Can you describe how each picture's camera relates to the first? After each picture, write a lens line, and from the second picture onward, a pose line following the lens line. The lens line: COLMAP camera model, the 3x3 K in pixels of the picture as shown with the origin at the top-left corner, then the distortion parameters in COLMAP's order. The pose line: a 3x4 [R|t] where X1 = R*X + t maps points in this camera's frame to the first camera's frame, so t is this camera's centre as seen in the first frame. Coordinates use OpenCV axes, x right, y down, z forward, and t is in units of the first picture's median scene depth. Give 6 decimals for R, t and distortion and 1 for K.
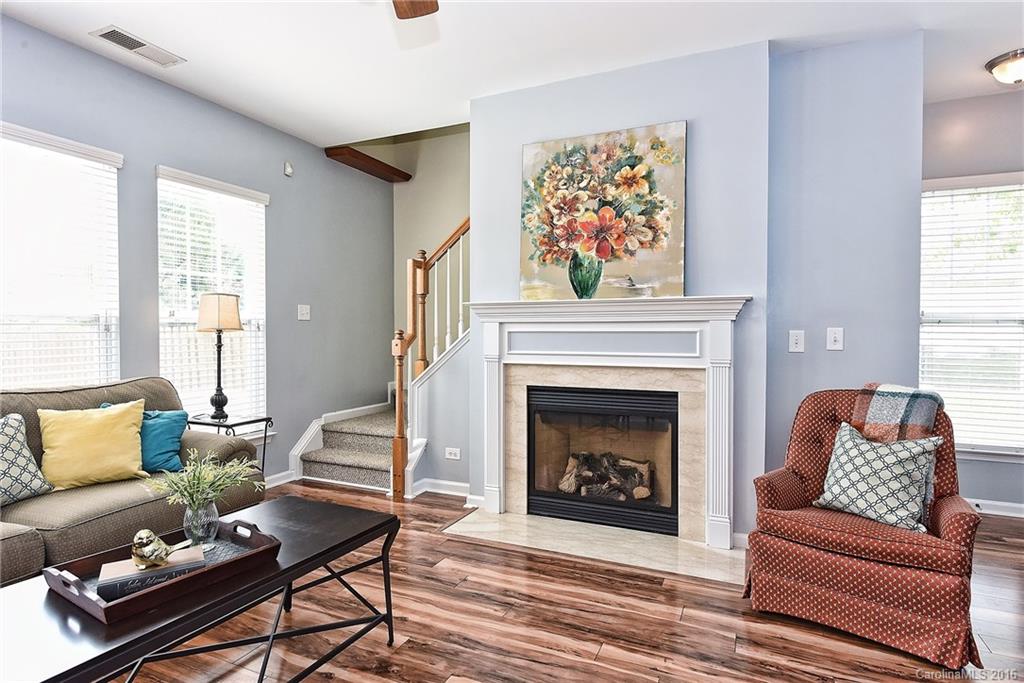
lens RADIAL K [[537.7, 0, 513.4], [0, 537.7, 340.1], [0, 0, 1]] dist [0.003456, -0.001590]
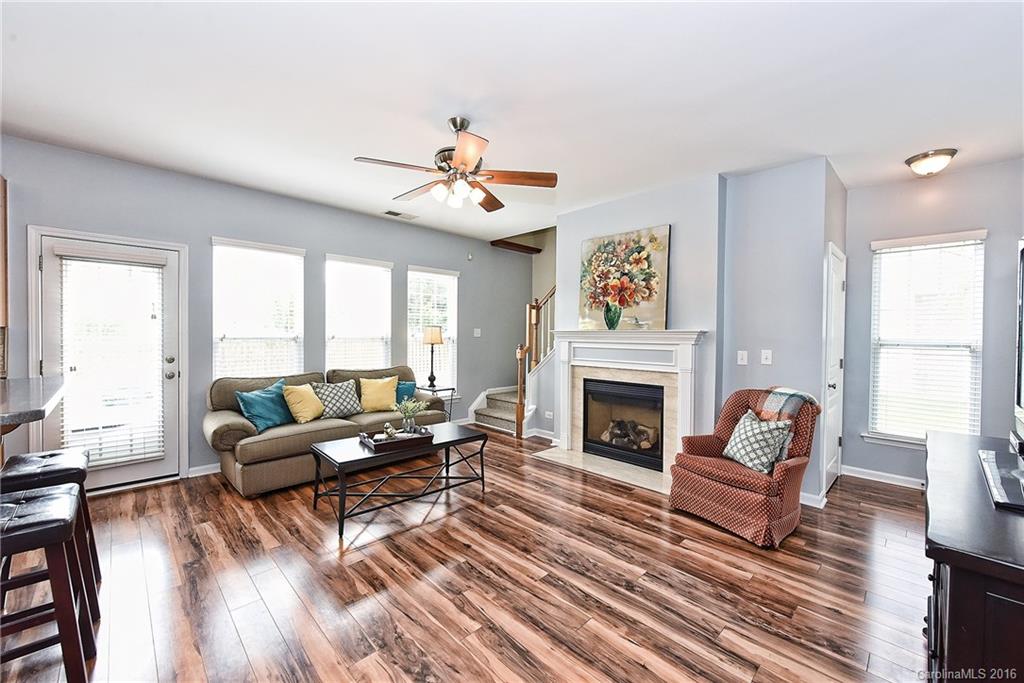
lens RADIAL K [[402.5, 0, 513.0], [0, 402.5, 338.8], [0, 0, 1]] dist [0.001613, -0.001027]
pose [[0.931610, 0.011459, -0.363280, 0.311286], [-0.013639, 0.999901, -0.003438, -0.038684], [0.363204, 0.008158, 0.931674, -0.328698]]
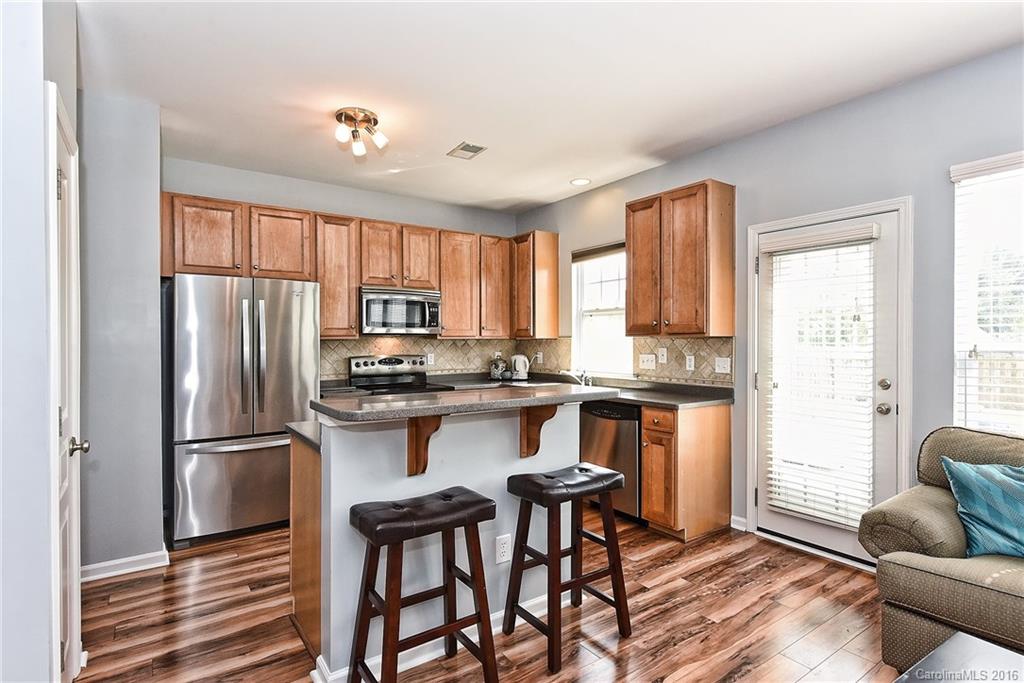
lens RADIAL K [[511.2, 0, 514.2], [0, 511.2, 339.8], [0, 0, 1]] dist [0.001361, -0.000689]
pose [[-0.500403, -0.006121, -0.865771, 0.122580], [-0.020304, 0.999783, 0.004666, -0.040937], [0.865555, 0.019913, -0.500418, 0.254670]]
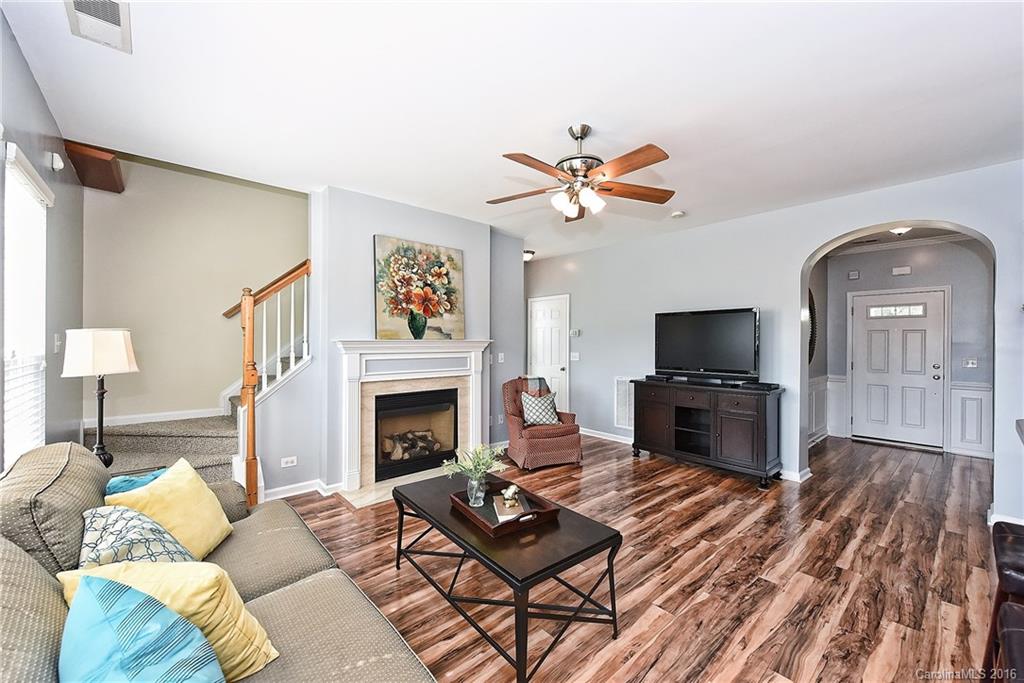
lens RADIAL K [[402.5, 0, 519.0], [0, 402.5, 338.2], [0, 0, 1]] dist [0.001613, -0.001027]
pose [[0.416554, 0.006135, 0.909090, -0.896244], [0.013534, 0.999825, -0.012949, -0.059083], [-0.909010, 0.017697, 0.416398, 0.186946]]
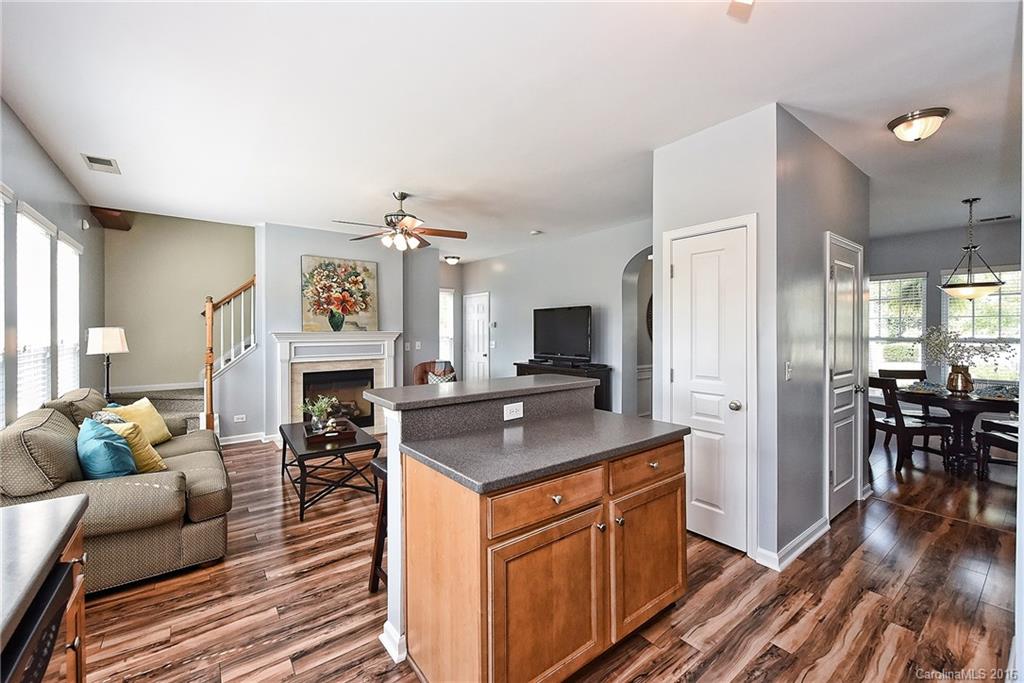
lens RADIAL K [[402.5, 0, 517.5], [0, 402.5, 335.9], [0, 0, 1]] dist [0.001613, -0.001027]
pose [[0.465123, -0.012346, 0.885160, -1.037152], [0.017533, 0.999835, 0.004733, -0.051094], [-0.885072, 0.013318, 0.465263, -0.479300]]
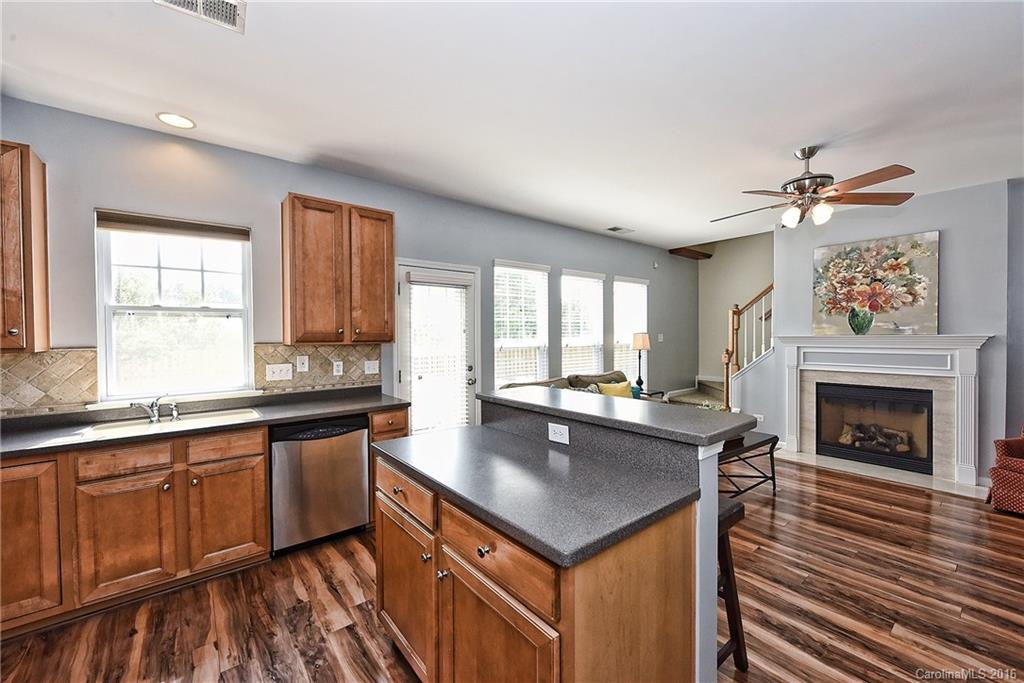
lens RADIAL K [[402.5, 0, 517.4], [0, 402.5, 340.9], [0, 0, 1]] dist [0.001613, -0.001027]
pose [[0.891943, -0.001471, -0.452145, -0.278234], [0.001174, 0.999999, -0.000938, -0.056783], [0.452146, 0.000306, 0.891944, -0.700618]]
